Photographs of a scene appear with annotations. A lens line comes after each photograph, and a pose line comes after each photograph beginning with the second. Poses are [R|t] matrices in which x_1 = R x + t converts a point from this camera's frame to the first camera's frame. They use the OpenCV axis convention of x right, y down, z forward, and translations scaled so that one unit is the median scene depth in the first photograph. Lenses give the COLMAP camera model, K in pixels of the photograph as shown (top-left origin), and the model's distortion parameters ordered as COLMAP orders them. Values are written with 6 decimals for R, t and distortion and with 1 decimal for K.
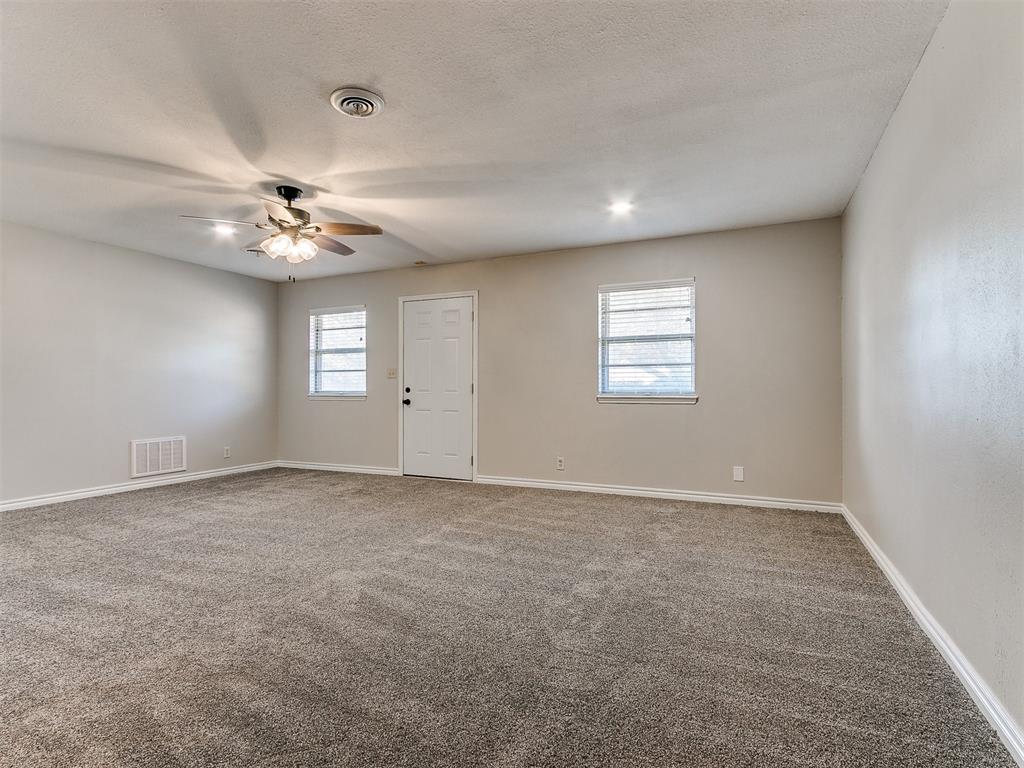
lens RADIAL K [[536.6, 0, 503.6], [0, 536.6, 380.9], [0, 0, 1]] dist [0.015919, -0.004295]
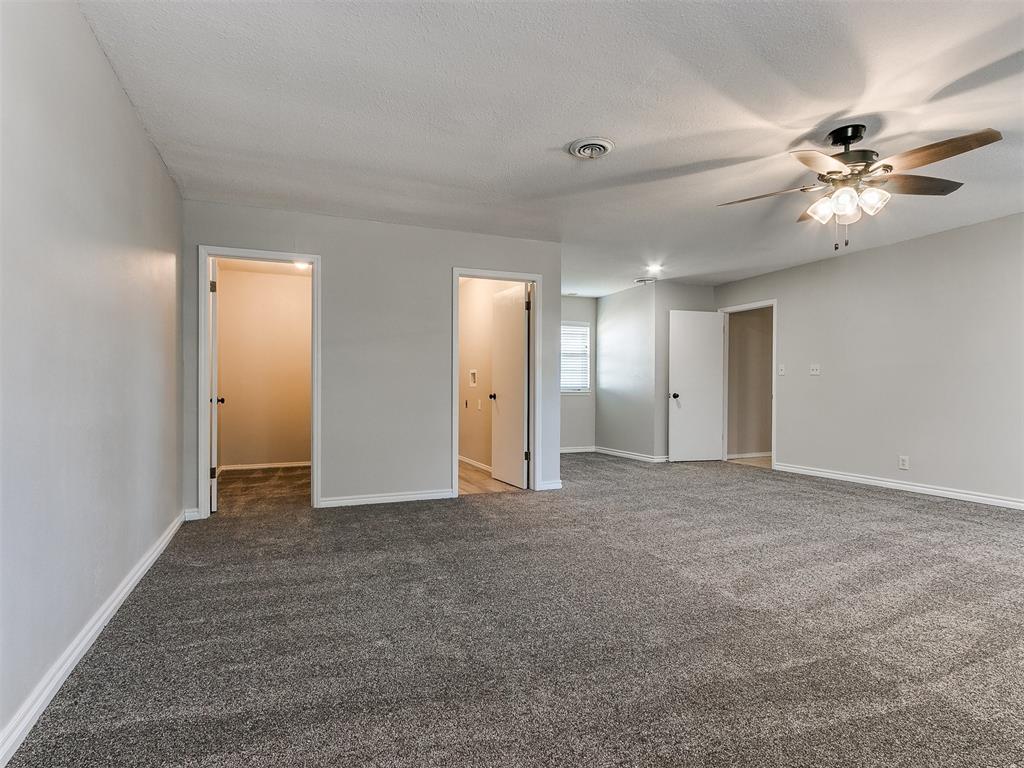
lens RADIAL K [[536.6, 0, 494.0], [0, 536.6, 391.2], [0, 0, 1]] dist [0.015919, -0.004295]
pose [[-0.683364, 0.007152, -0.730043, 0.367036], [0.010345, 0.999946, 0.000112, 0.012135], [0.730005, -0.007476, -0.683401, 0.804566]]
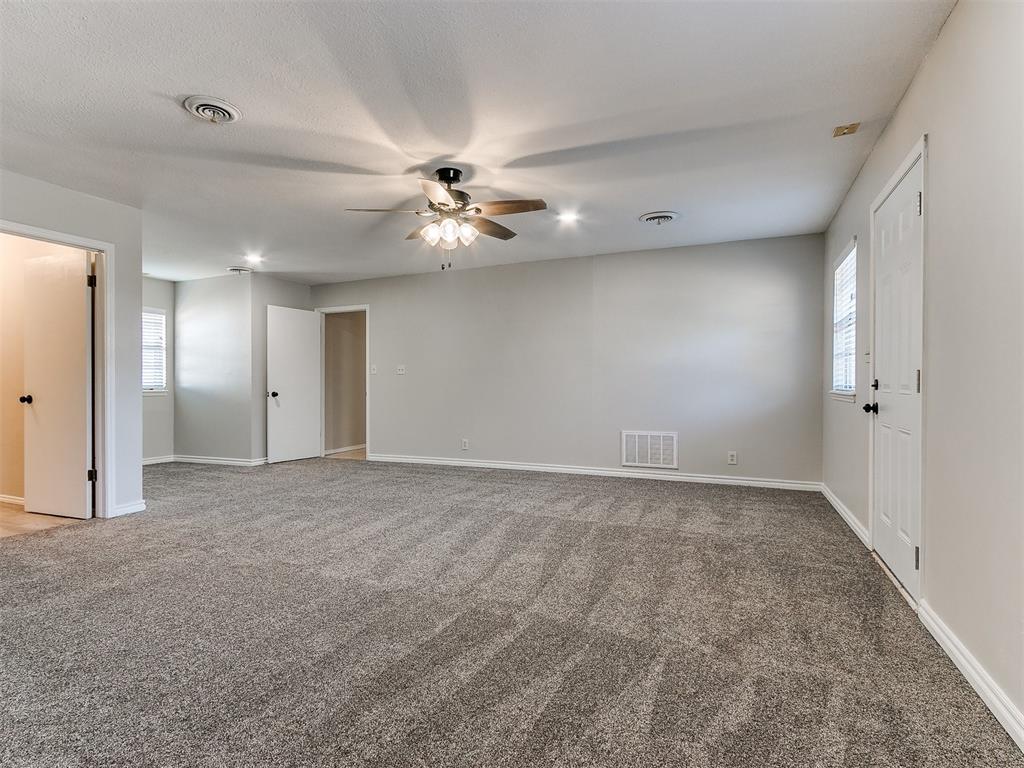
lens RADIAL K [[536.6, 0, 506.5], [0, 536.6, 386.3], [0, 0, 1]] dist [0.015919, -0.004295]
pose [[0.011181, 0.005302, -0.999923, 0.379546], [0.017050, 0.999840, 0.005493, 0.011285], [0.999792, -0.017110, 0.011088, 0.751186]]
